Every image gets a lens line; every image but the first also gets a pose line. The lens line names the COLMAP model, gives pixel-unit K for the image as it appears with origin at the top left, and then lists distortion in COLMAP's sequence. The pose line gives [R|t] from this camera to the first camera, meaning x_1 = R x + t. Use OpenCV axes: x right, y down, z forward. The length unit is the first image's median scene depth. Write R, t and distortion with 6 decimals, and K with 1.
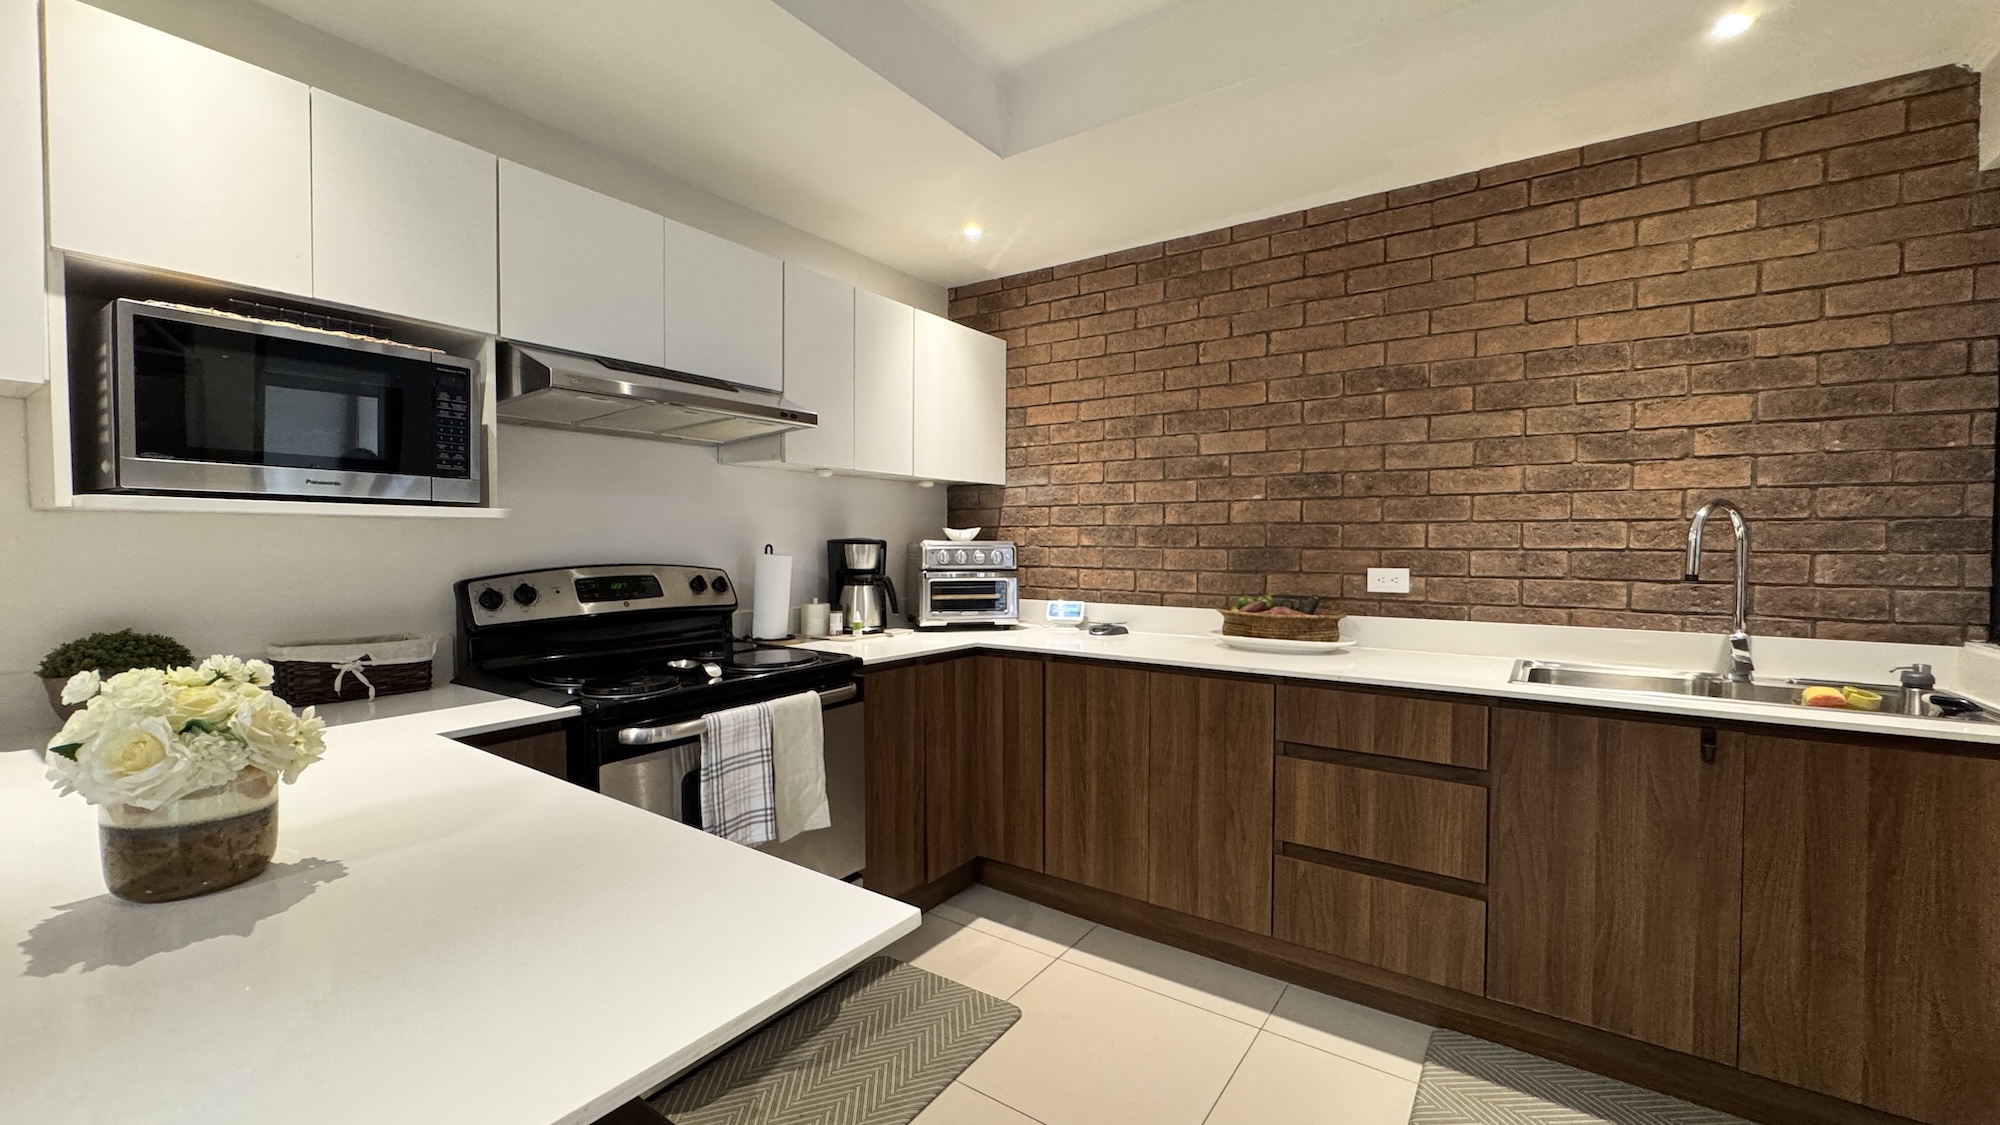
lens RADIAL K [[798.2, 0, 1000.0], [0, 798.2, 562.5], [0, 0, 1]] dist [-0.001841, 0.000118]
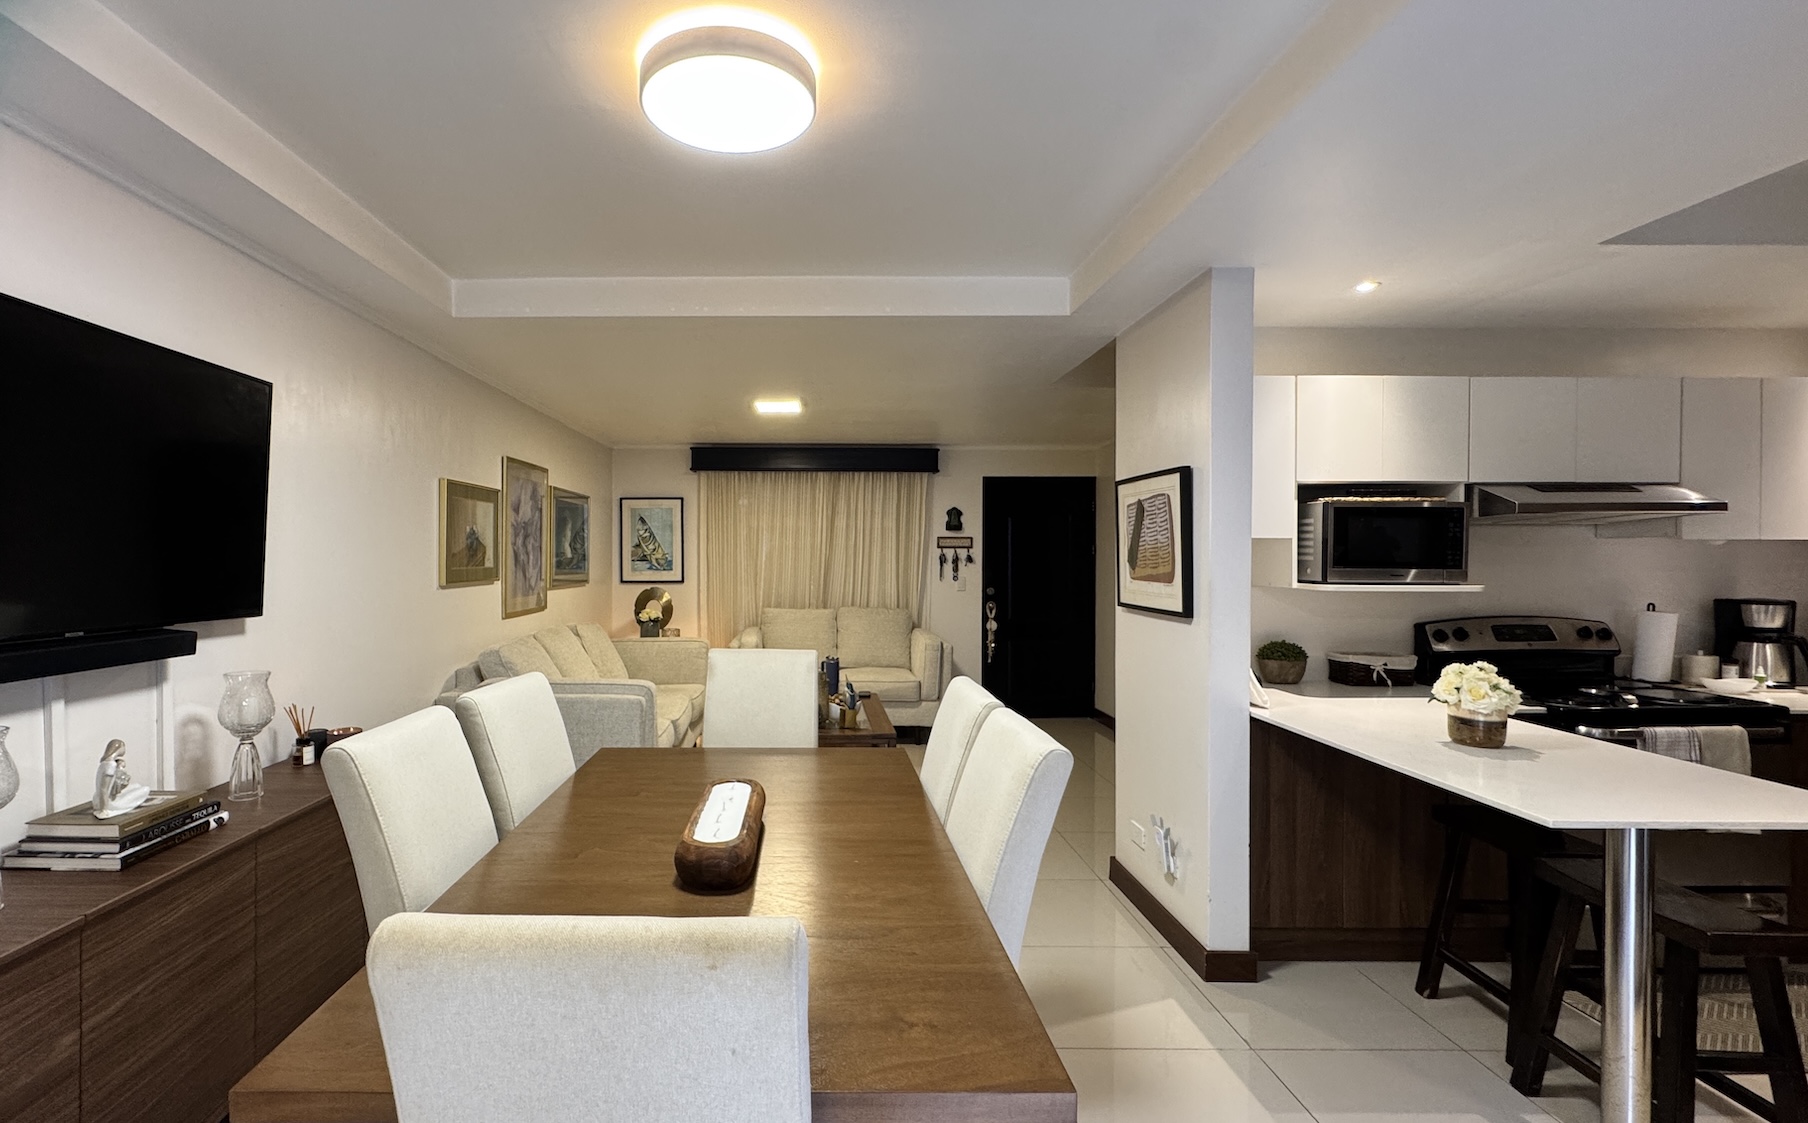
lens RADIAL K [[803.2, 0, 807.0], [0, 803.2, 560.4], [0, 0, 1]] dist [-0.000728, 0.000293]
pose [[0.568277, 0.000849, -0.822837, -0.019786], [-0.022567, 0.999639, -0.014554, -0.050734], [0.822528, 0.026840, 0.568091, -0.927037]]
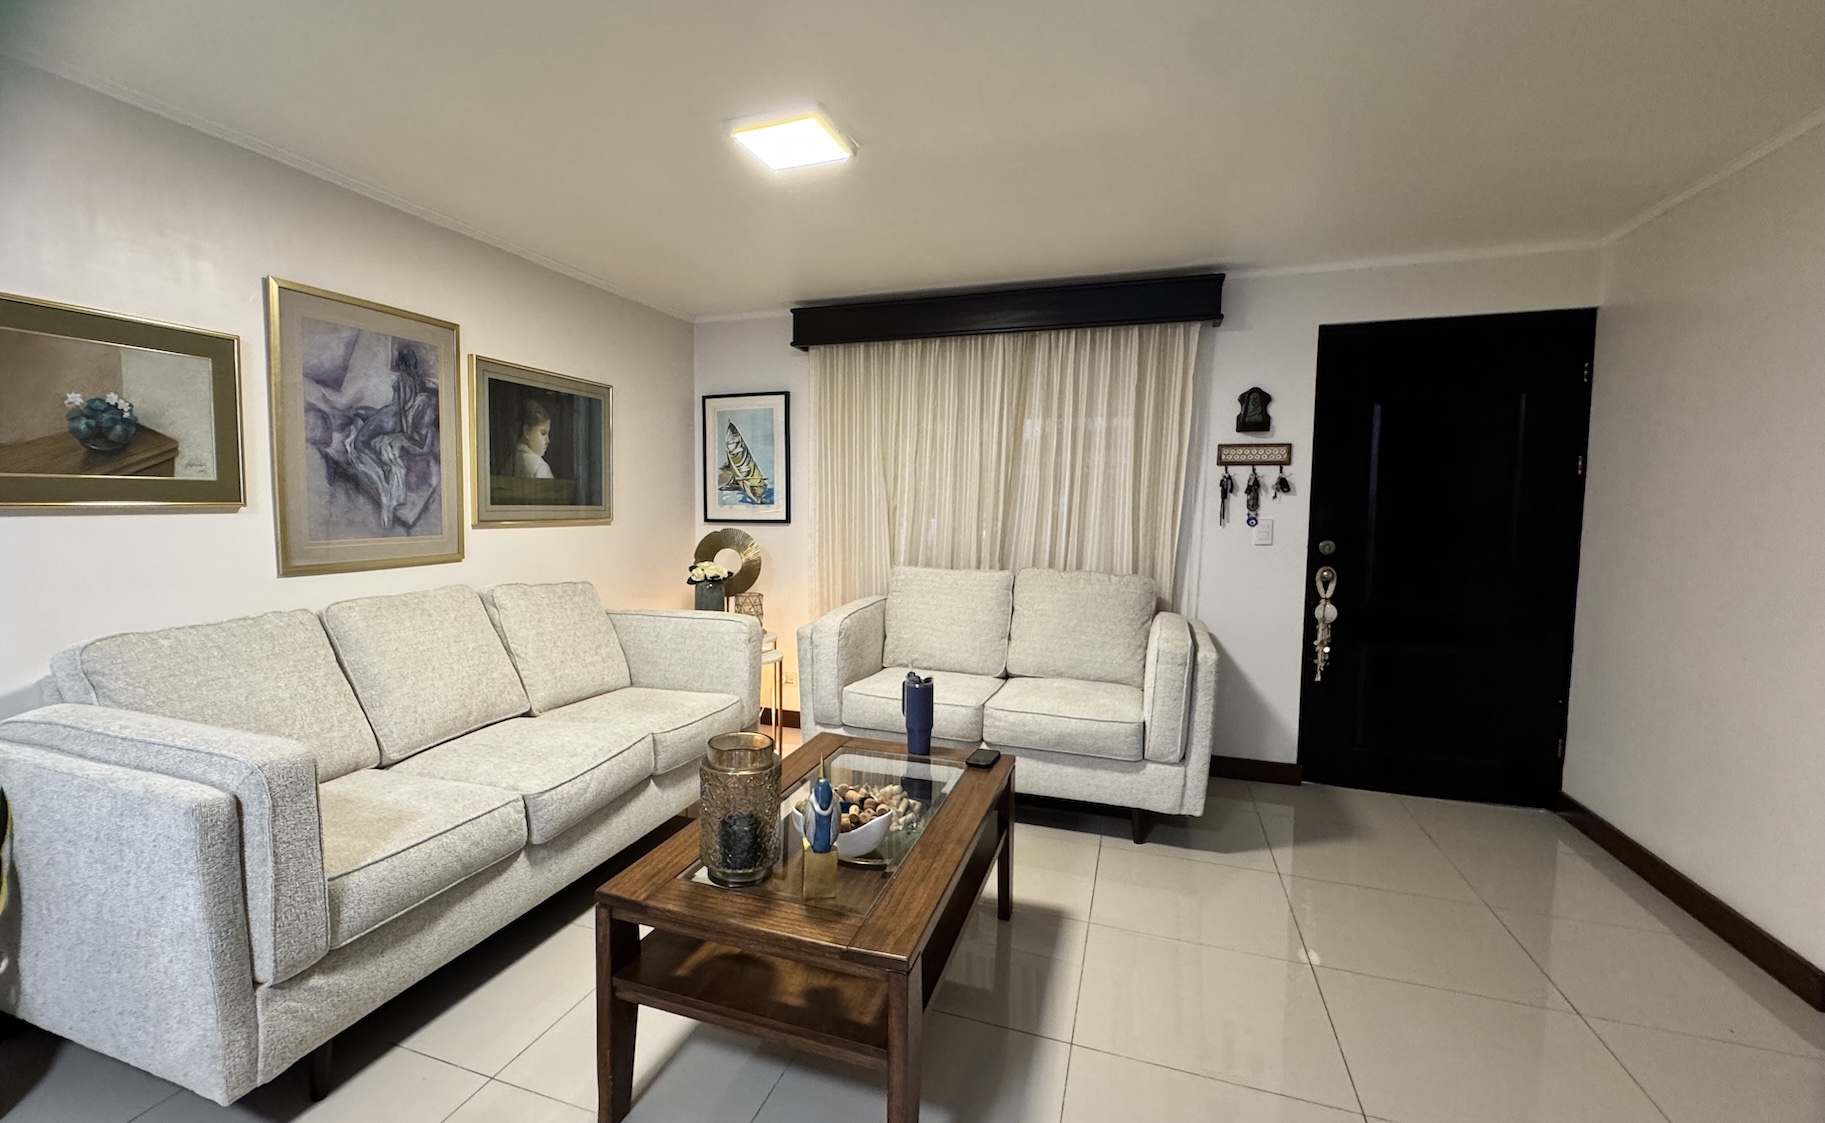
lens RADIAL K [[802.7, 0, 834.3], [0, 802.7, 561.2], [0, 0, 1]] dist [-0.002403, -0.000134]
pose [[0.236735, 0.067711, -0.969212, -0.883901], [-0.032969, 0.997554, 0.061638, -0.030491], [0.971015, 0.017362, 0.238388, 0.133405]]
